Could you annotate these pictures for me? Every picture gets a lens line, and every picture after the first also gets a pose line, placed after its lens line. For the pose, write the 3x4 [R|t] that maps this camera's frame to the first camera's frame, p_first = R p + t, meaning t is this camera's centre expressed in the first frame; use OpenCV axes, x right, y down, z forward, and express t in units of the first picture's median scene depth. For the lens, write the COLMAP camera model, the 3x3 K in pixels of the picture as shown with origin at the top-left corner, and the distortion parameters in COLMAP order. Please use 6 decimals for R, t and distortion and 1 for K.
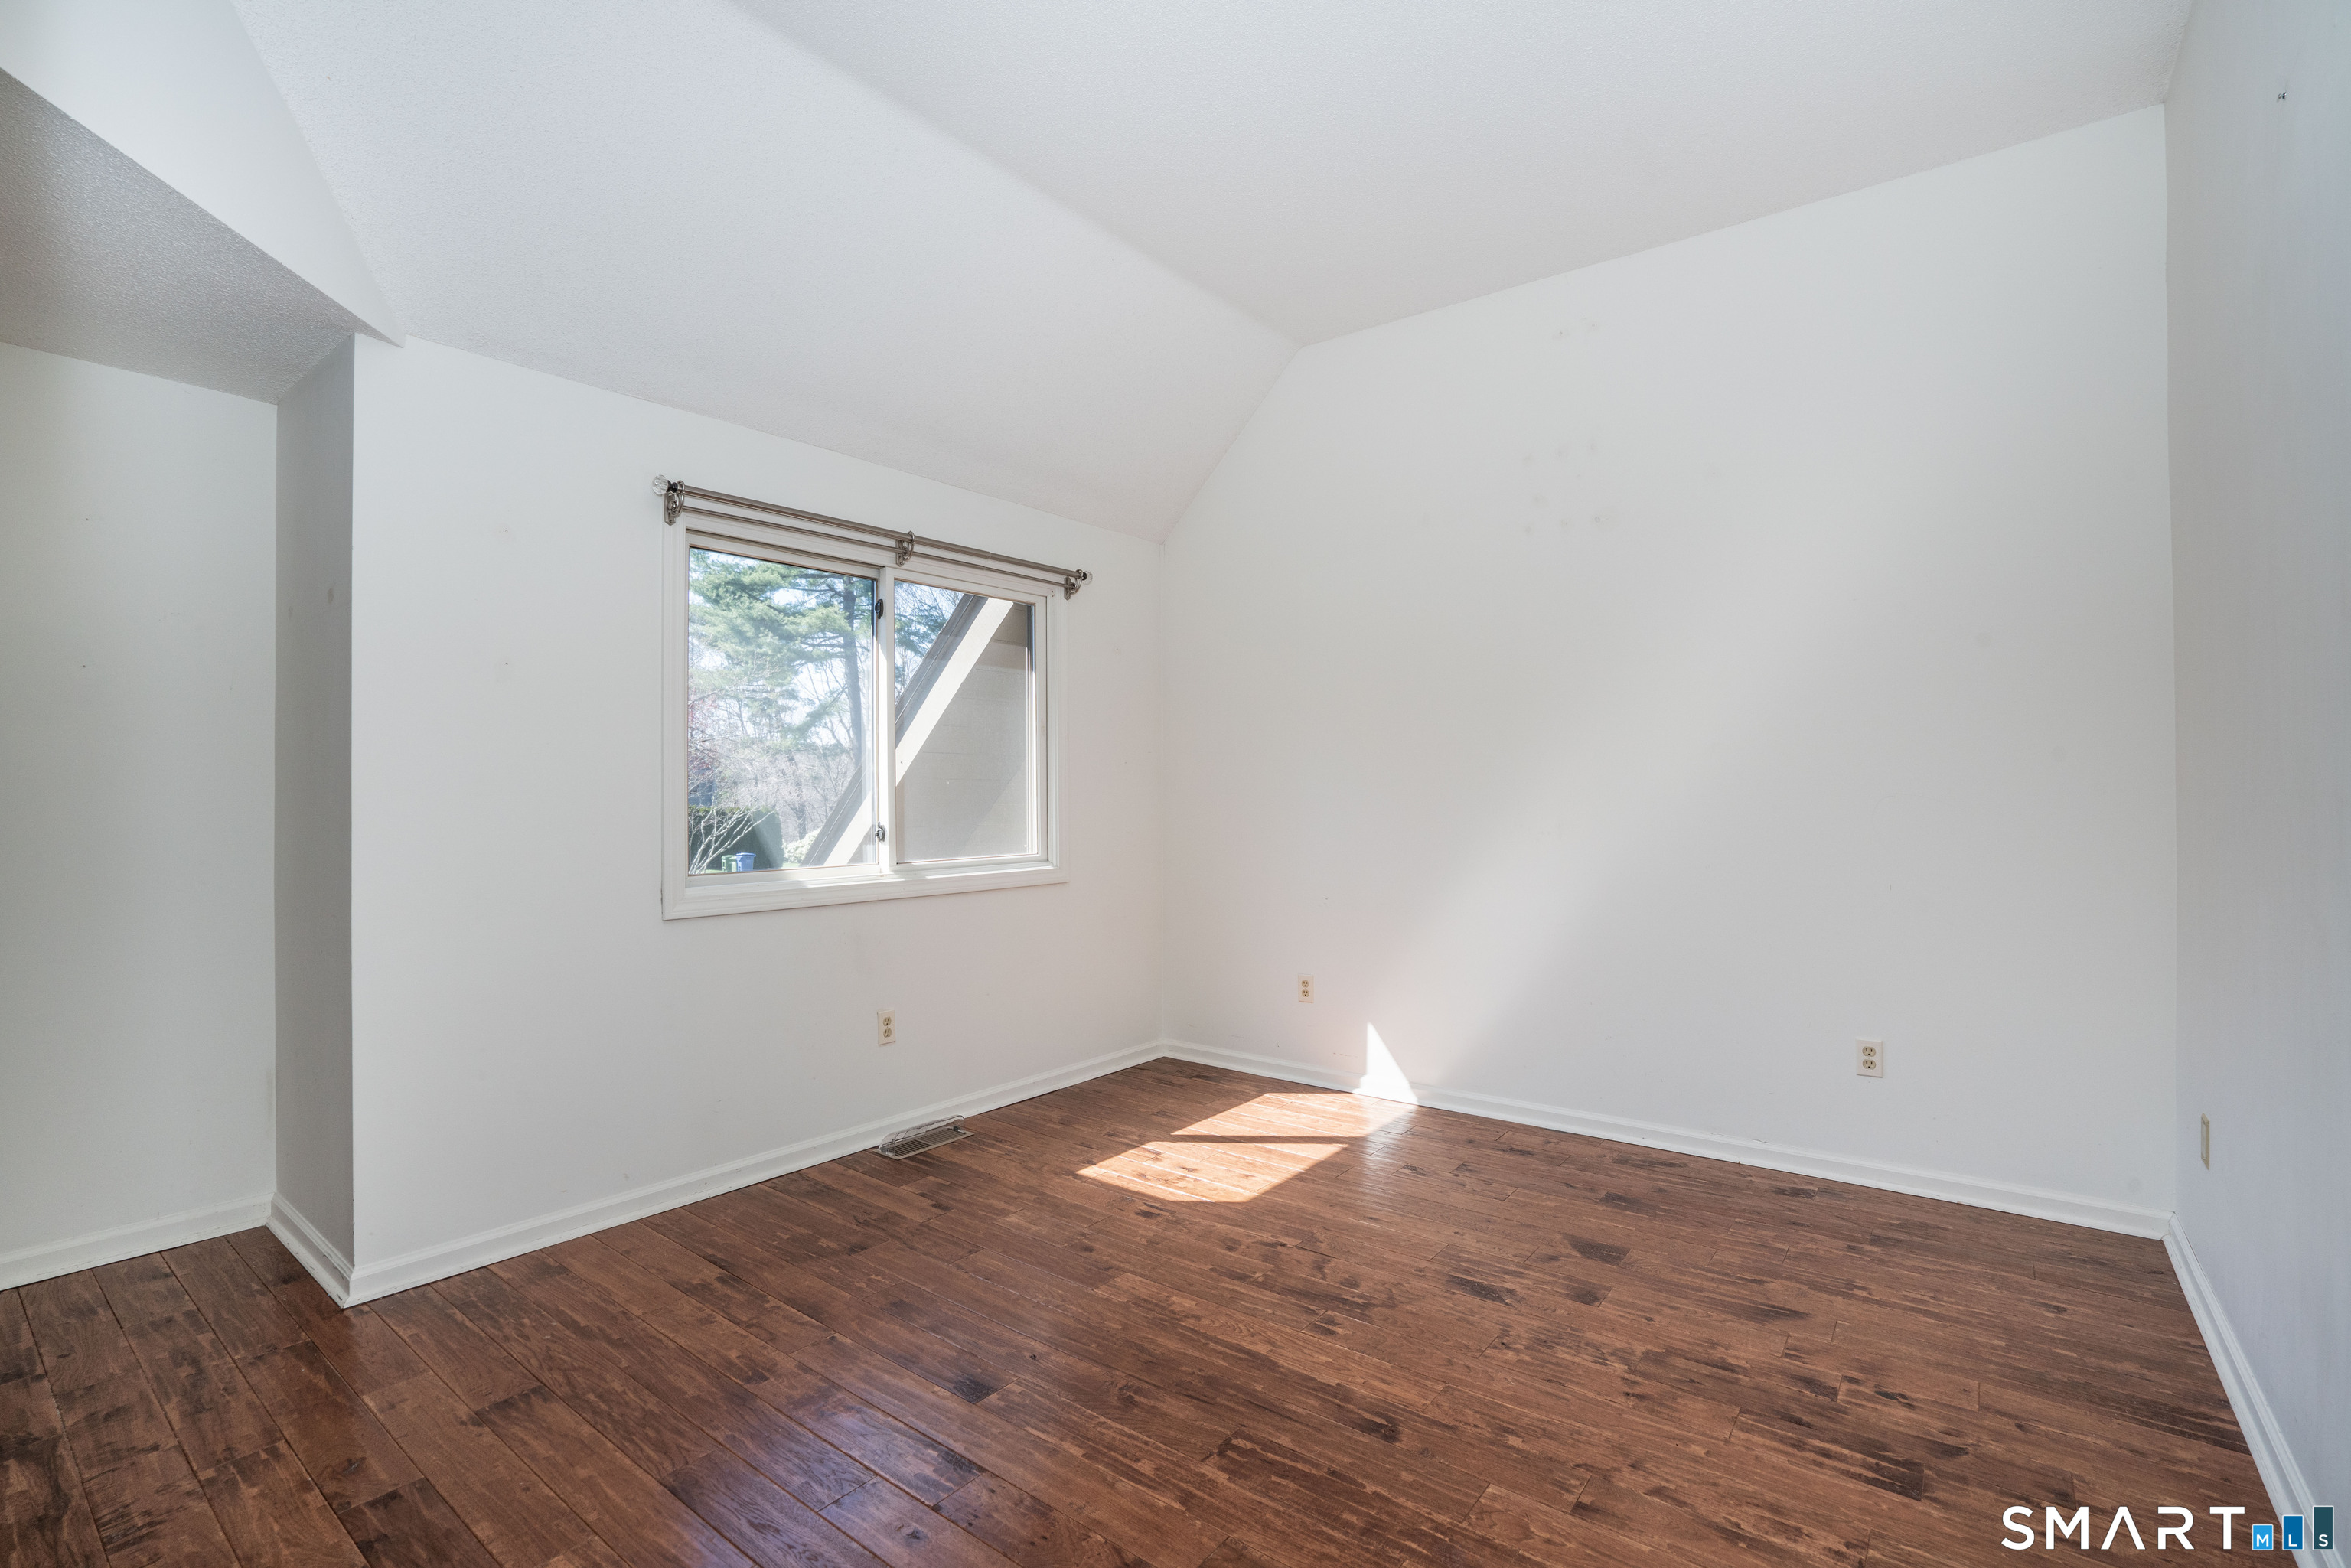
lens RADIAL K [[1049.1, 0, 1173.3], [0, 1049.1, 786.2], [0, 0, 1]] dist [-0.058946, 0.021327]
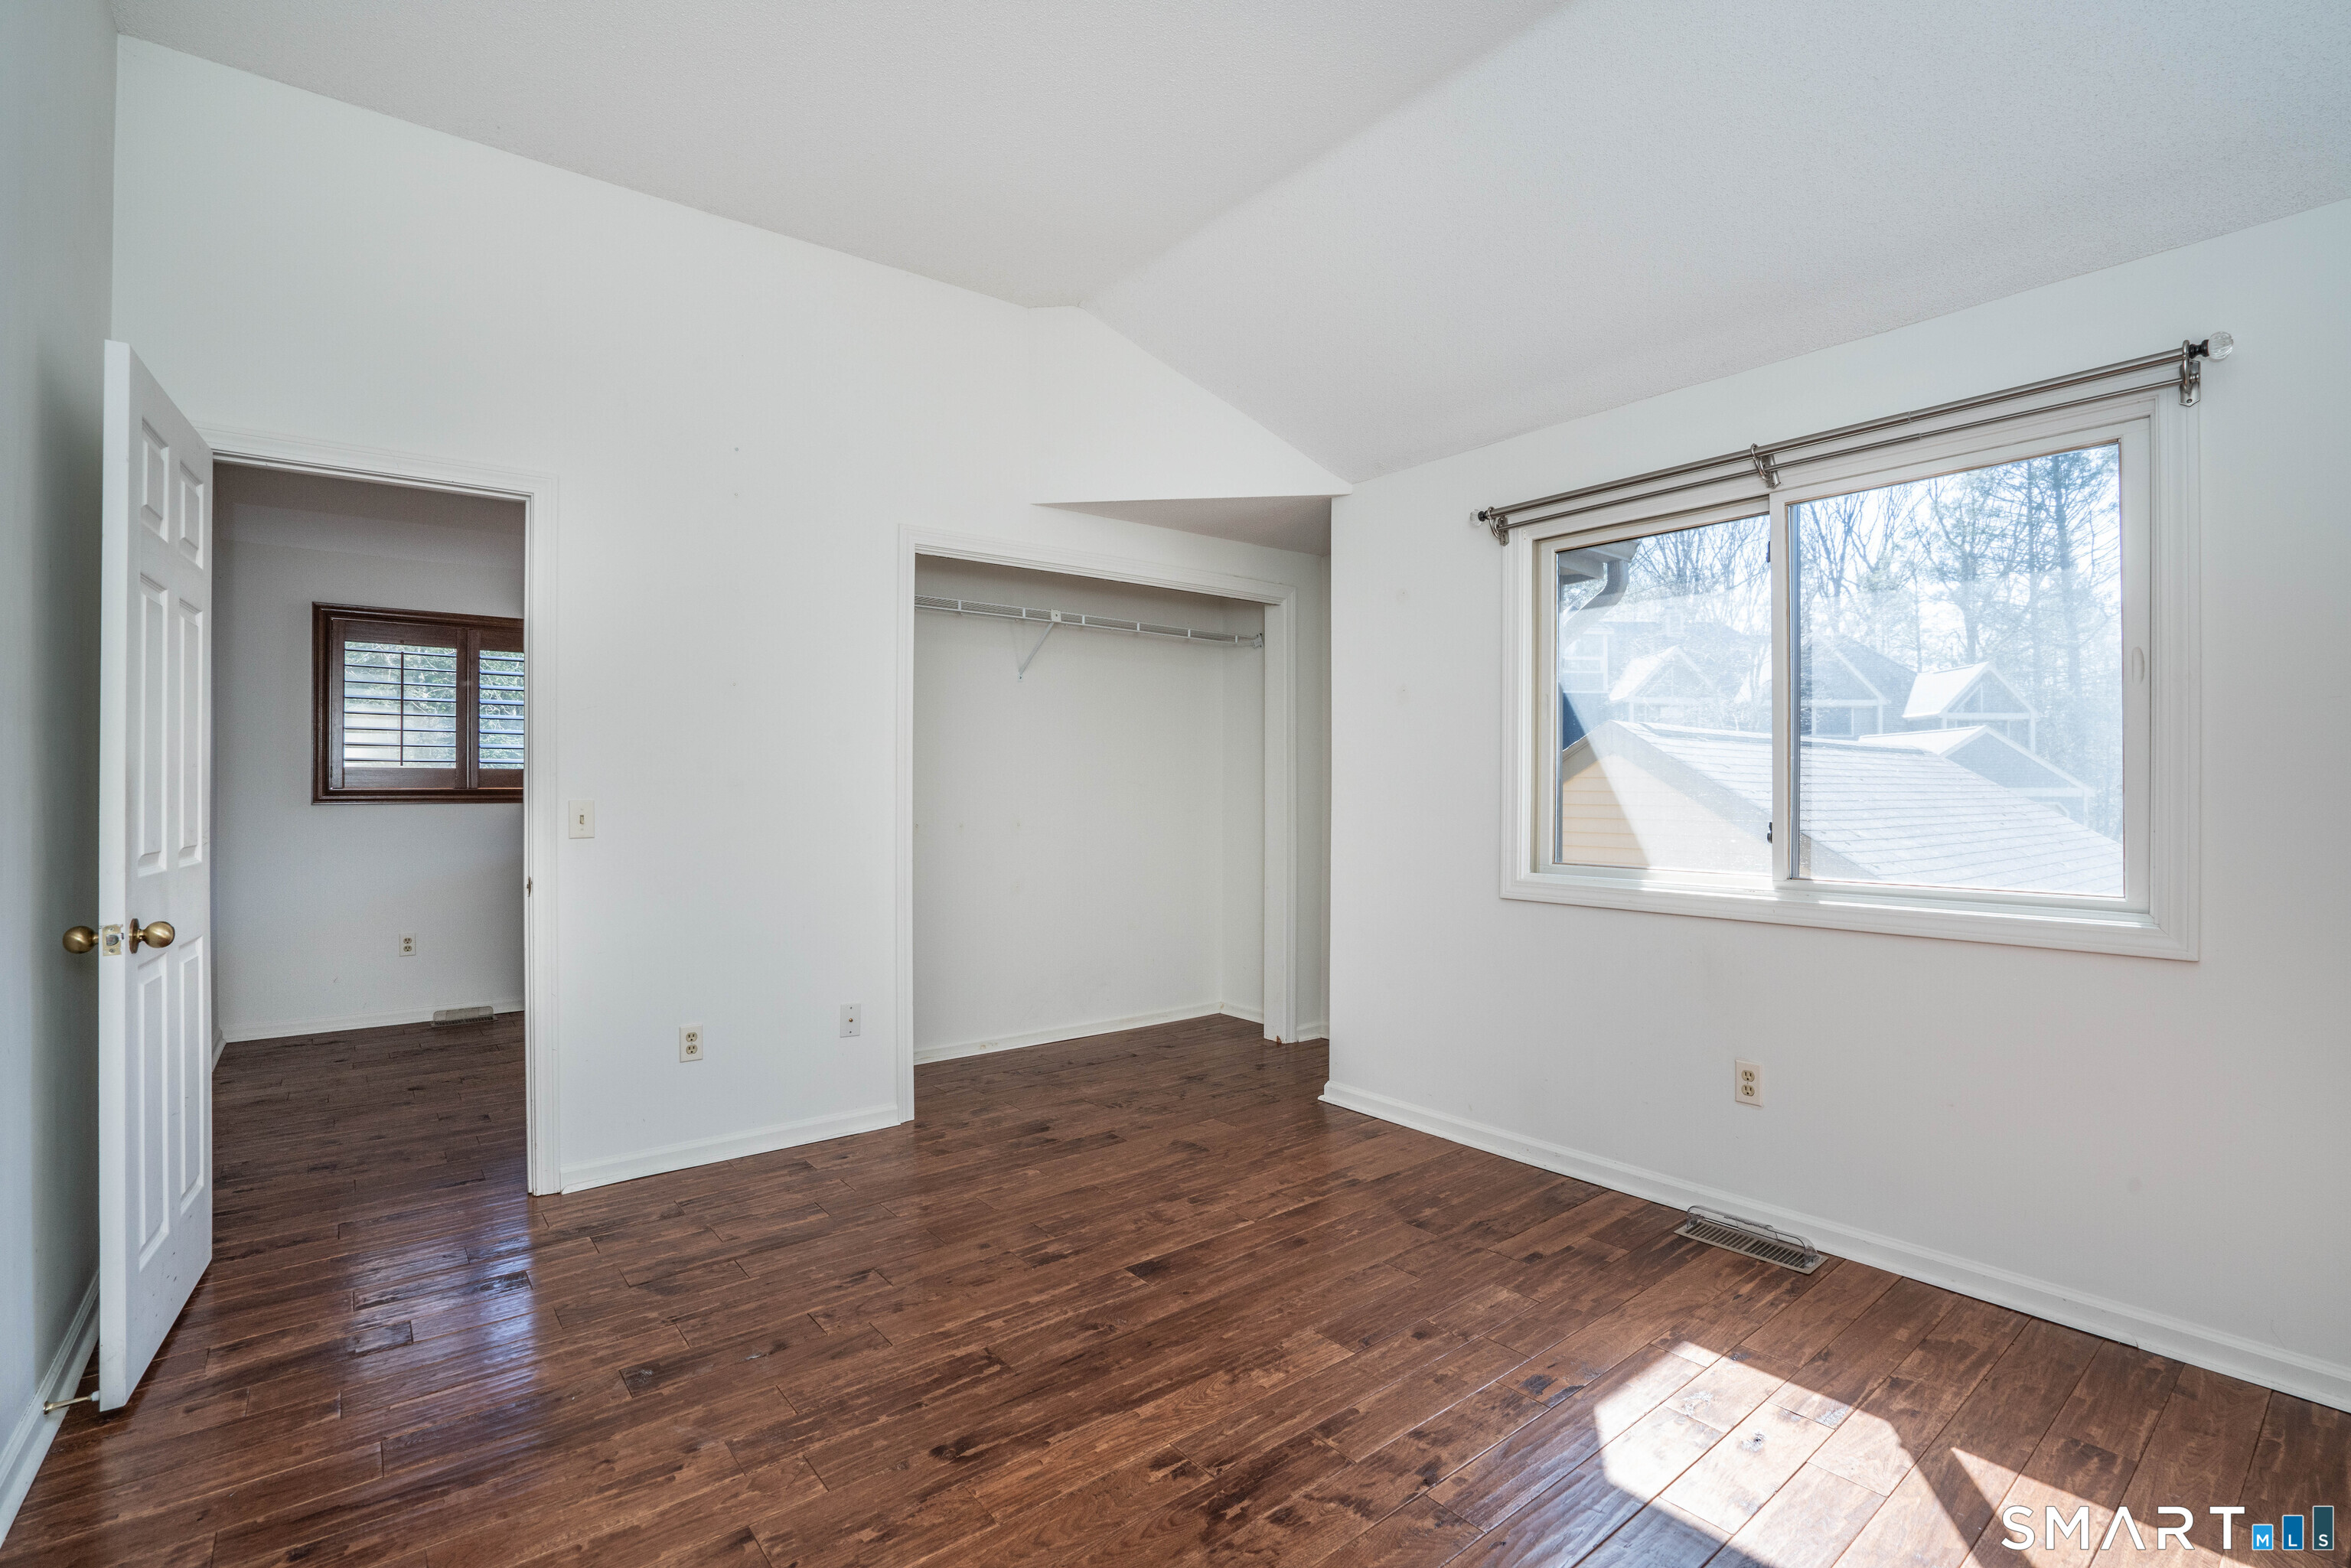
lens RADIAL K [[1049.1, 0, 1173.3], [0, 1049.1, 786.2], [0, 0, 1]] dist [-0.058946, 0.021327]
pose [[-0.218357, -0.000323, -0.975869, 0.815370], [0.004380, 0.999990, -0.001311, 0.008611], [0.975859, -0.004560, -0.218354, 1.053857]]
